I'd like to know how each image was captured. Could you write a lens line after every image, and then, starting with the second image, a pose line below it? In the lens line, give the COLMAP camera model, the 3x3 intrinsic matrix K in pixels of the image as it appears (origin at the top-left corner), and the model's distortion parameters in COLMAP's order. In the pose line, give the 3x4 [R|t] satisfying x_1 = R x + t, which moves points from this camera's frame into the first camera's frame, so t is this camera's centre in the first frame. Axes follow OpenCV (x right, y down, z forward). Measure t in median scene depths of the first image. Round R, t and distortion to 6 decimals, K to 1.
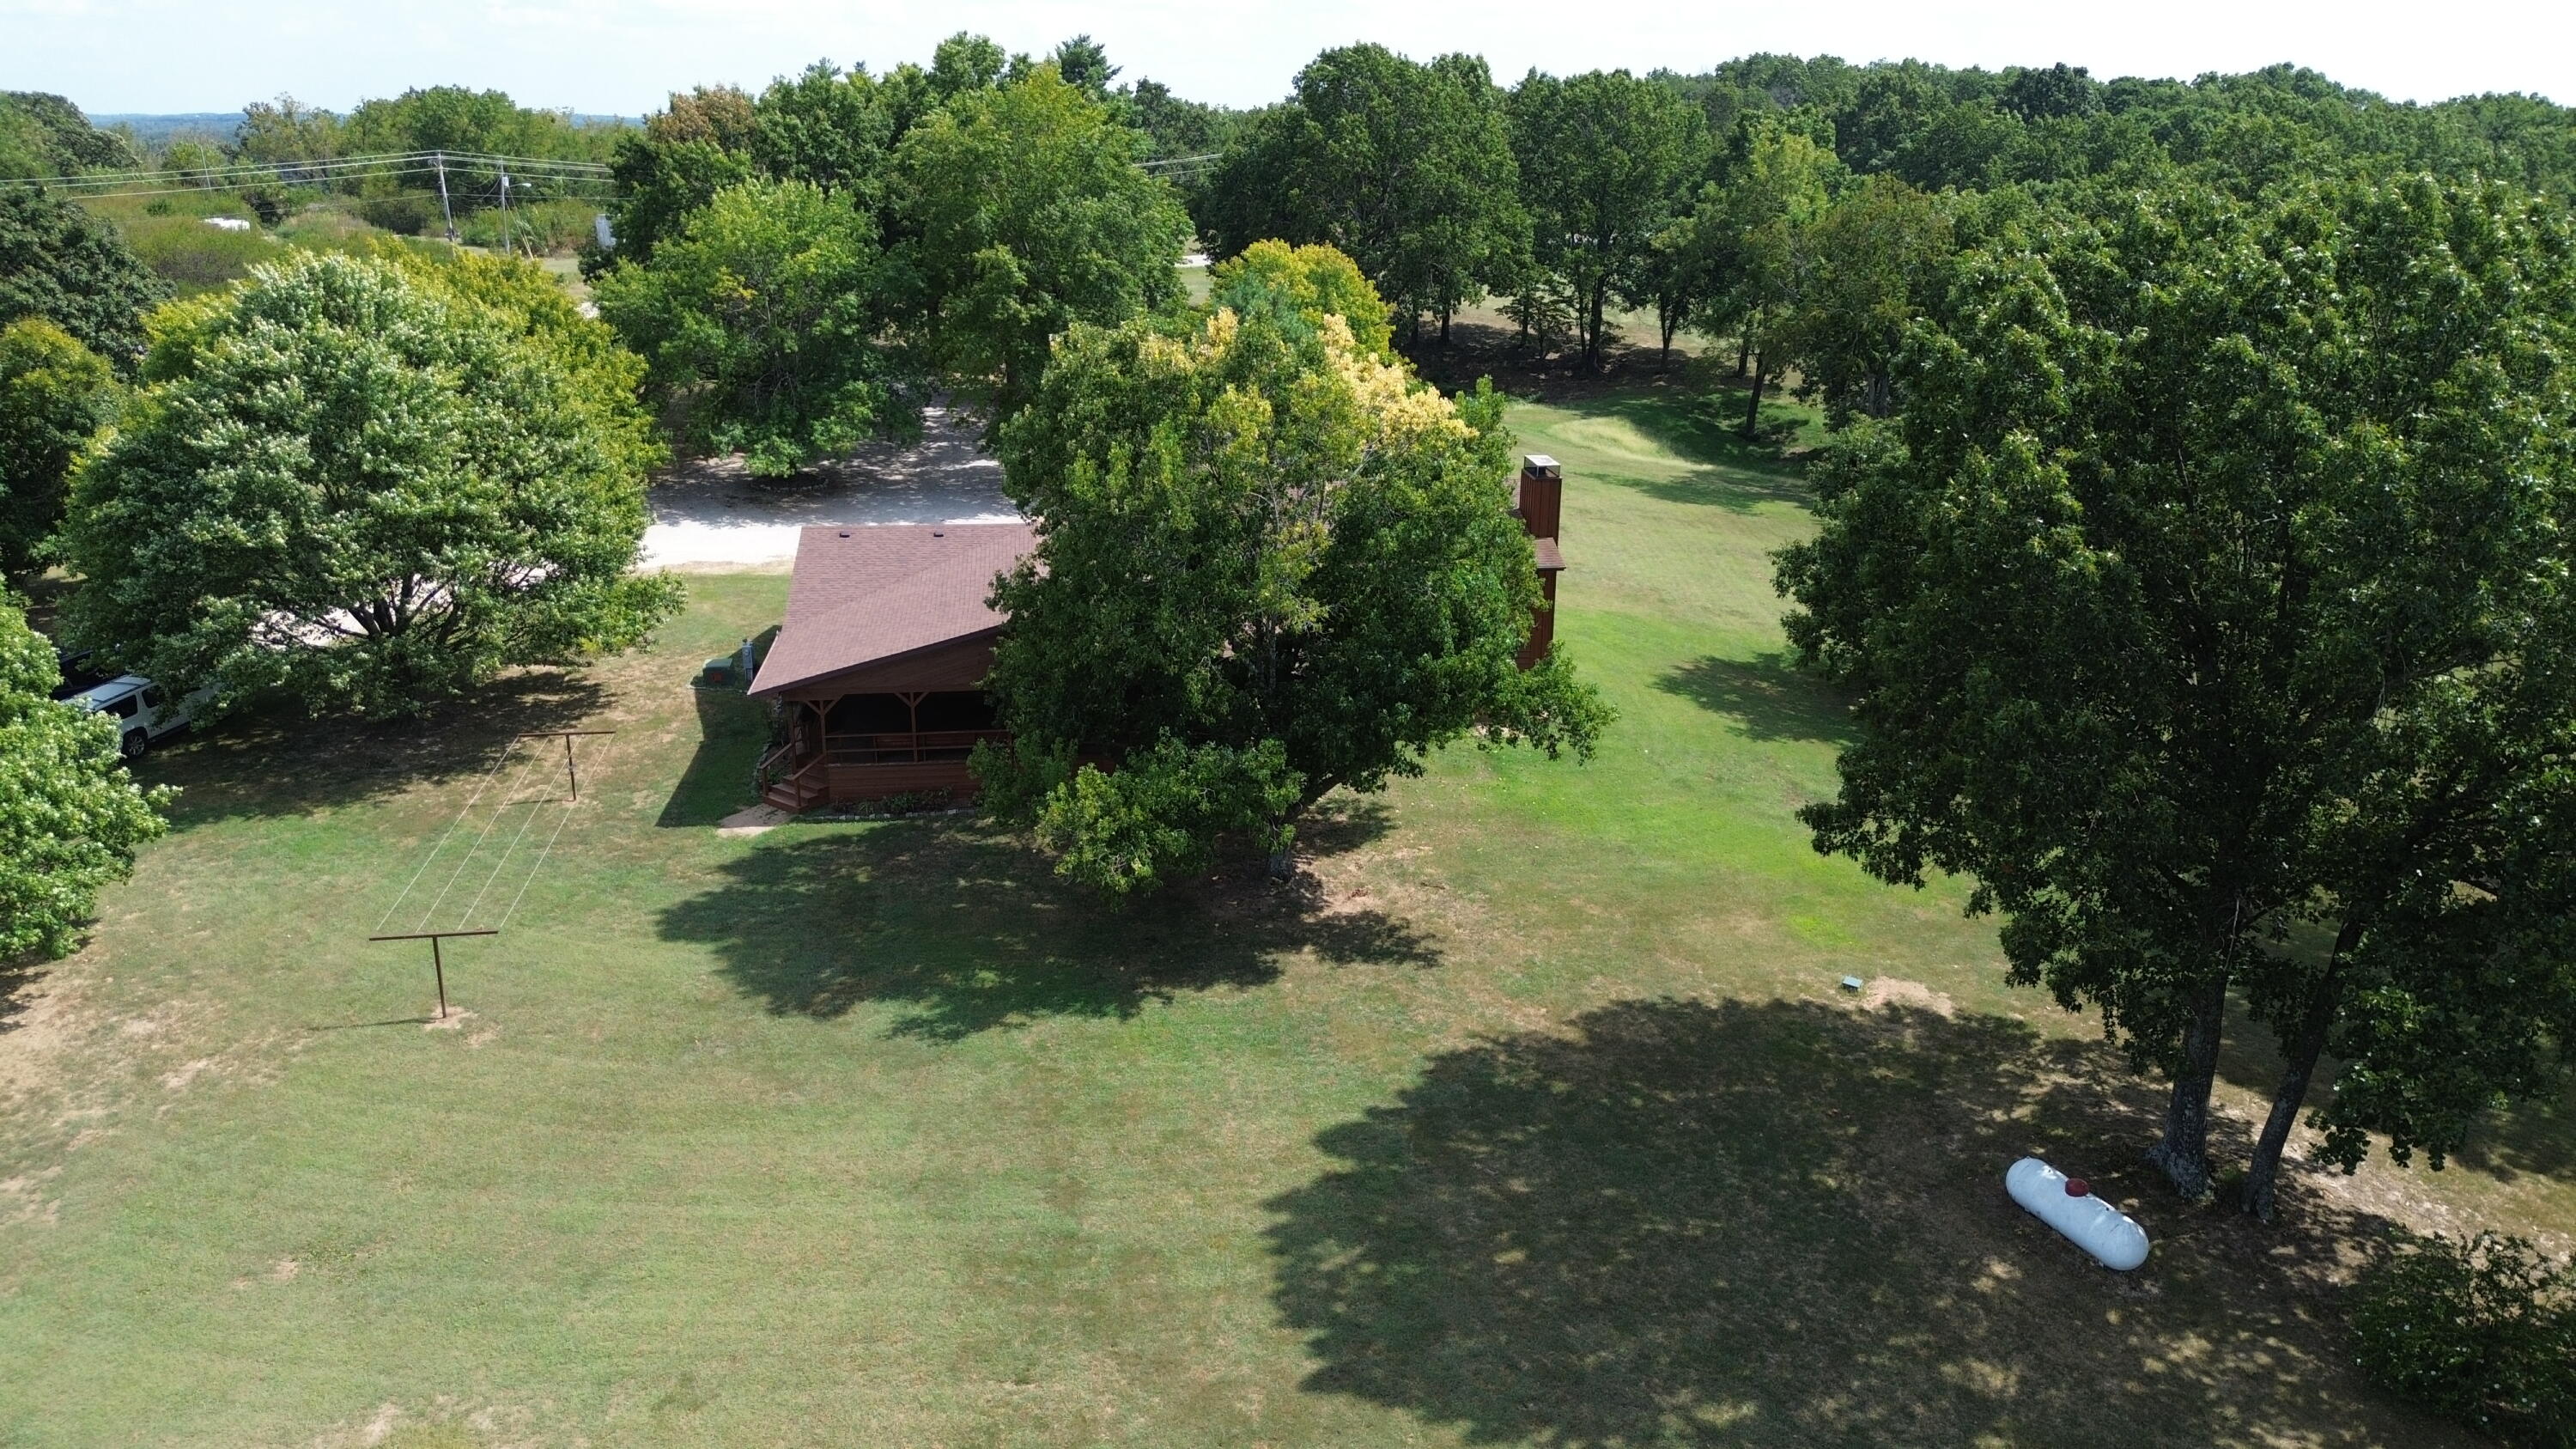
lens RADIAL K [[1817.2, 0, 1288.0], [0, 1817.2, 724.5], [0, 0, 1]] dist [0.065490, -0.053317]
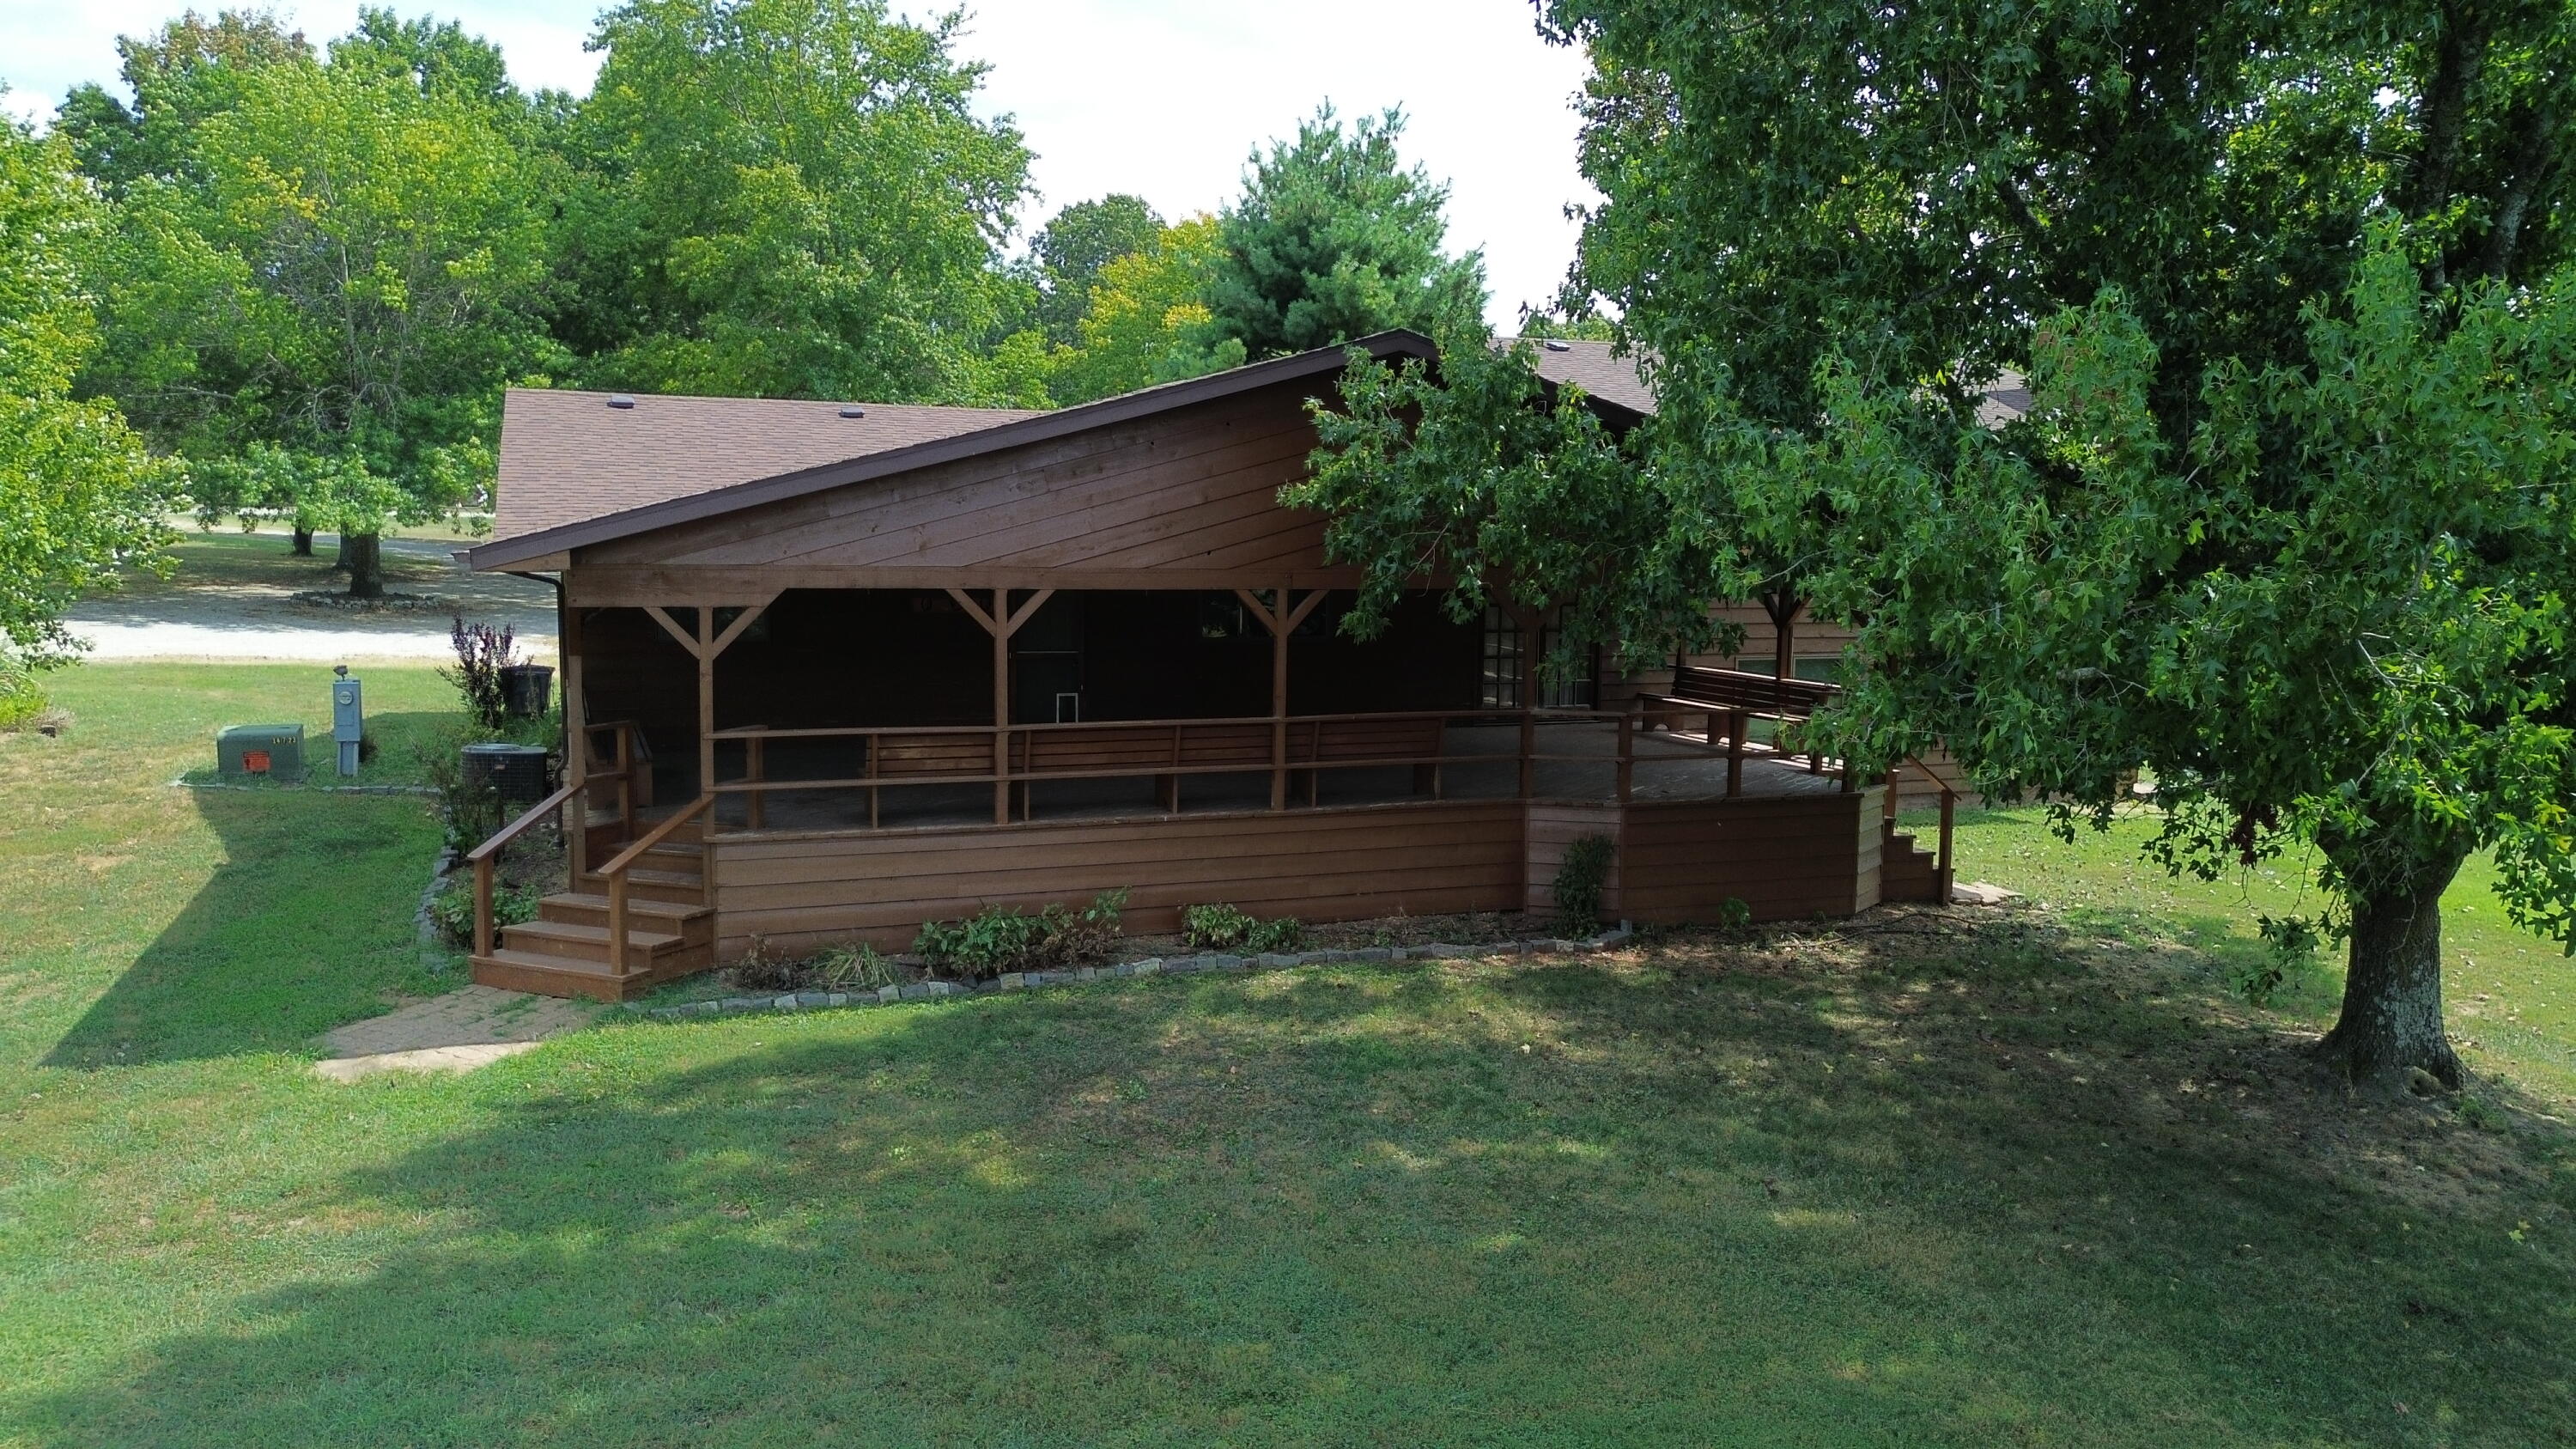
lens RADIAL K [[1828.6, 0, 1288.2], [0, 1828.6, 743.6], [0, 0, 1]] dist [0.068372, -0.067870]
pose [[0.970434, -0.027683, 0.239774, -0.240357], [0.075672, 0.978212, -0.193325, 0.074694], [-0.229198, 0.205753, 0.951385, 0.711183]]
